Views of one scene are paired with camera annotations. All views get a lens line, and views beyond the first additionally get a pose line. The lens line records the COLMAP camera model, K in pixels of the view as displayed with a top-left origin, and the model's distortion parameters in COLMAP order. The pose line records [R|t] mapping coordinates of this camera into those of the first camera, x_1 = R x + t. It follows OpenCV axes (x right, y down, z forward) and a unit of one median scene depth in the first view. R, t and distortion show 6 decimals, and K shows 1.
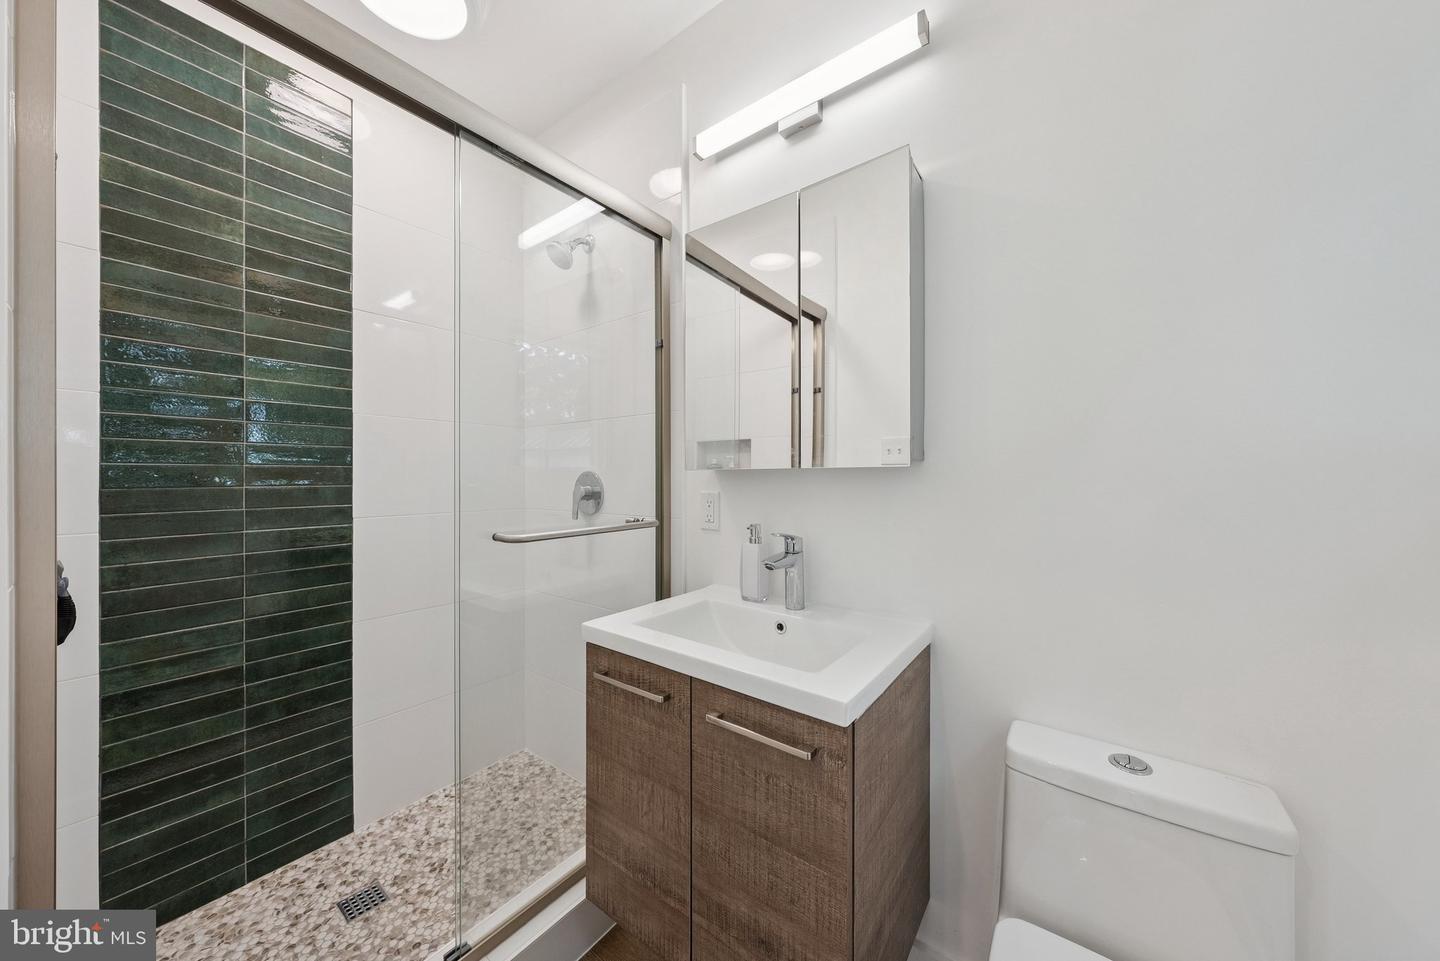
lens RADIAL K [[488.1, 0, 719.5], [0, 488.1, 475.2], [0, 0, 1]] dist [-0.034904, 0.011512]
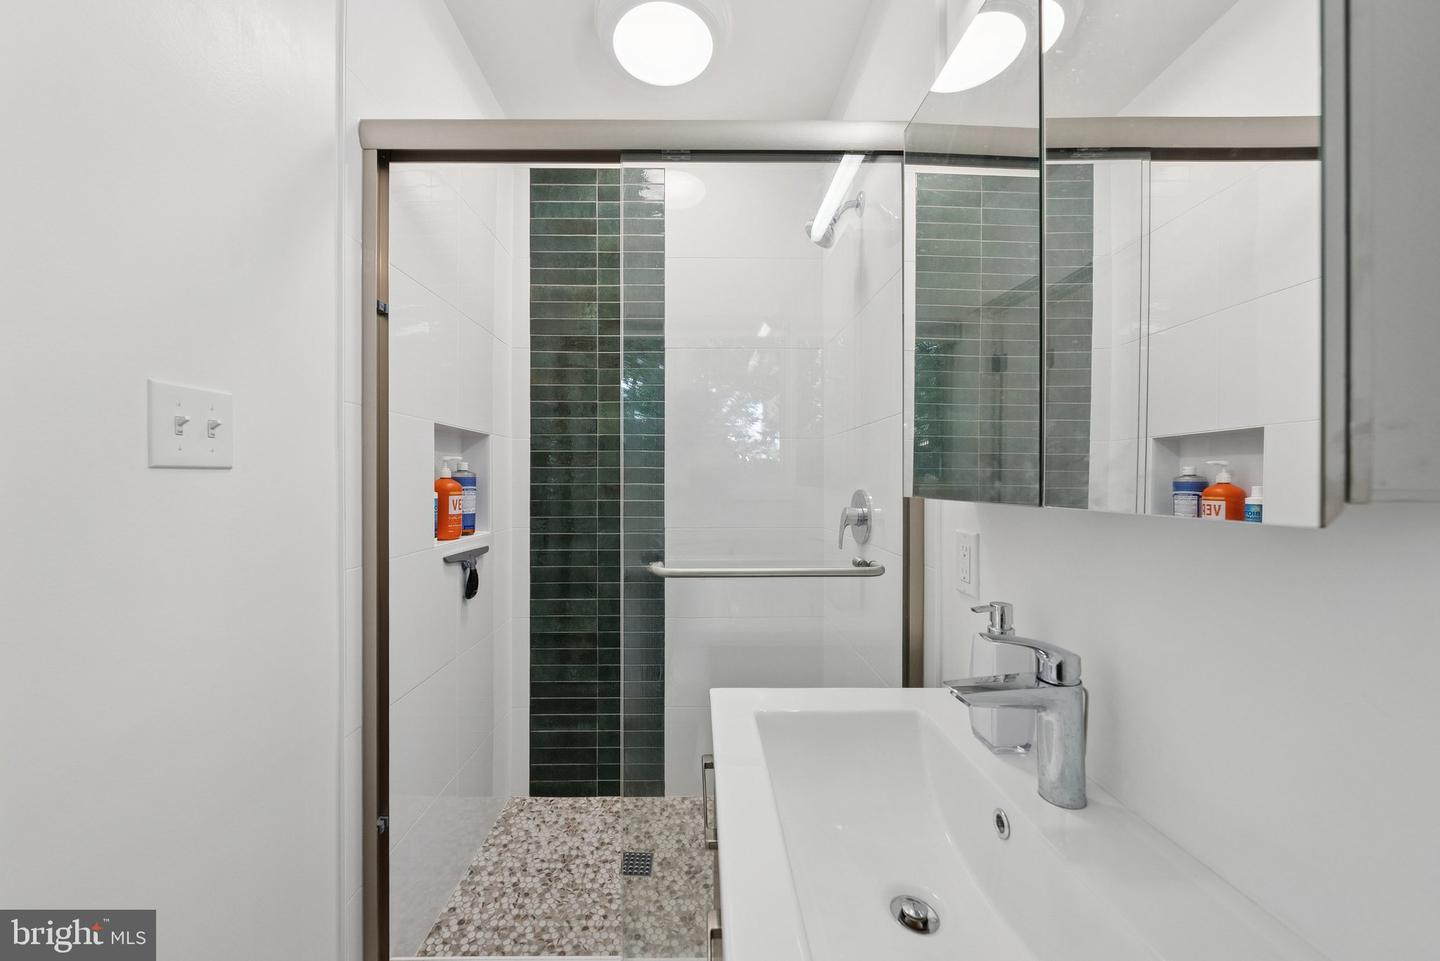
lens RADIAL K [[498.0, 0, 713.9], [0, 498.0, 481.0], [0, 0, 1]] dist [-0.001259, -0.000138]
pose [[0.612819, 0.006228, -0.790198, 0.312979], [-0.003297, 0.999980, 0.005325, -0.038775], [0.790216, -0.000658, 0.612828, 0.406126]]
